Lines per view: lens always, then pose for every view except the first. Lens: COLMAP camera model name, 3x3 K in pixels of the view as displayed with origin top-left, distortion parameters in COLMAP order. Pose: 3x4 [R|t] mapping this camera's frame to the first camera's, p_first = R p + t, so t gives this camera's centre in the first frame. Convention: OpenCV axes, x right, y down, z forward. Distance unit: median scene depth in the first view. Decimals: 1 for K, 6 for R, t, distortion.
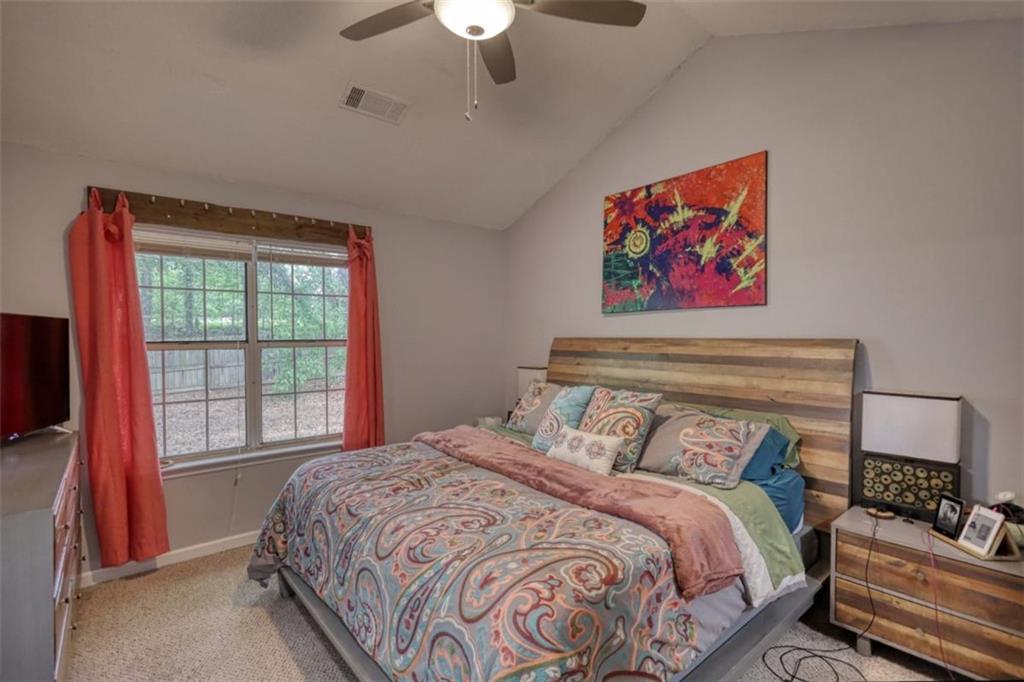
lens RADIAL K [[476.3, 0, 521.8], [0, 476.3, 344.0], [0, 0, 1]] dist [-0.003871, 0.002394]
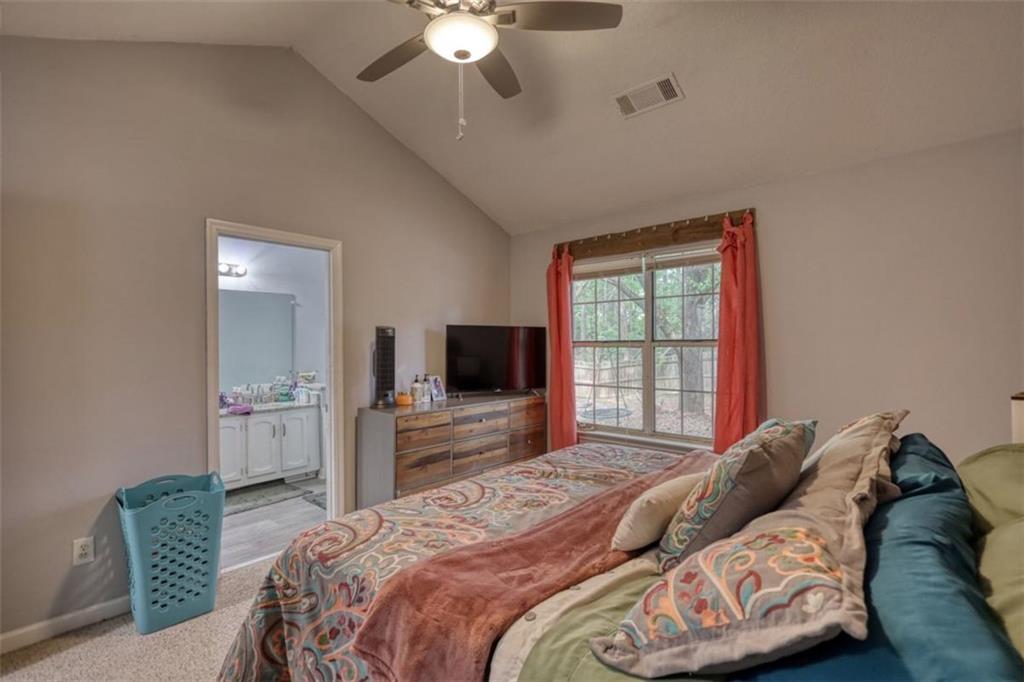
lens RADIAL K [[476.3, 0, 513.6], [0, 476.3, 340.7], [0, 0, 1]] dist [-0.003871, 0.002394]
pose [[0.134137, -0.002153, -0.990961, 0.666432], [-0.008758, 0.999956, -0.003358, 0.000705], [0.990924, 0.009129, 0.134112, 0.646442]]
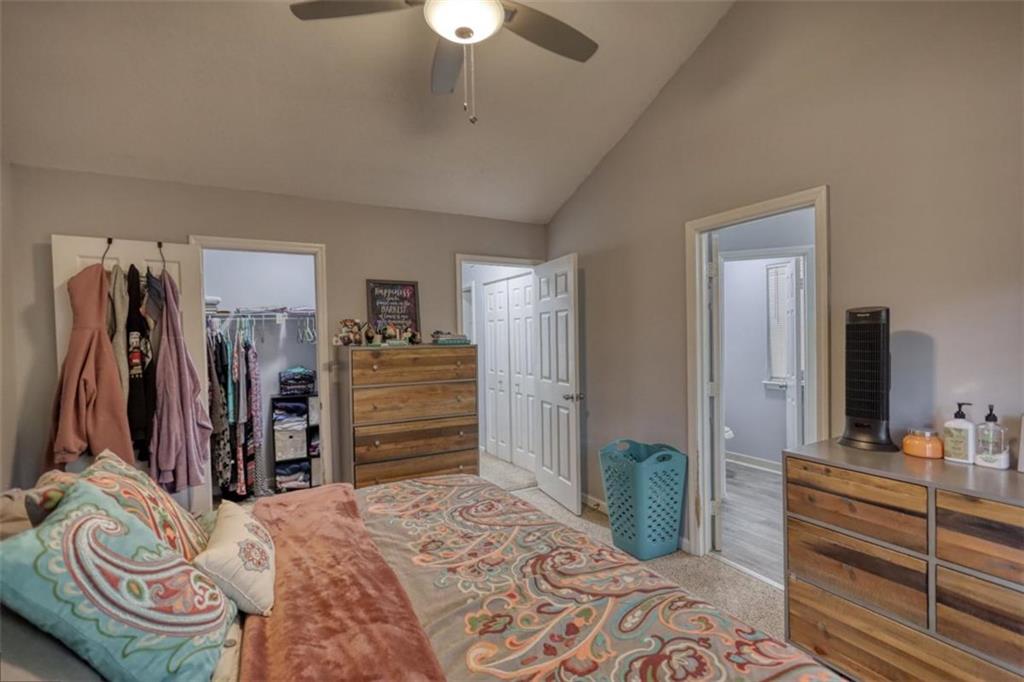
lens RADIAL K [[476.3, 0, 503.0], [0, 476.3, 347.6], [0, 0, 1]] dist [-0.003871, 0.002394]
pose [[-0.975732, 0.020406, 0.218016, -0.253023], [0.027755, 0.999143, 0.030698, -0.014974], [-0.217203, 0.036004, -0.975462, 1.314779]]
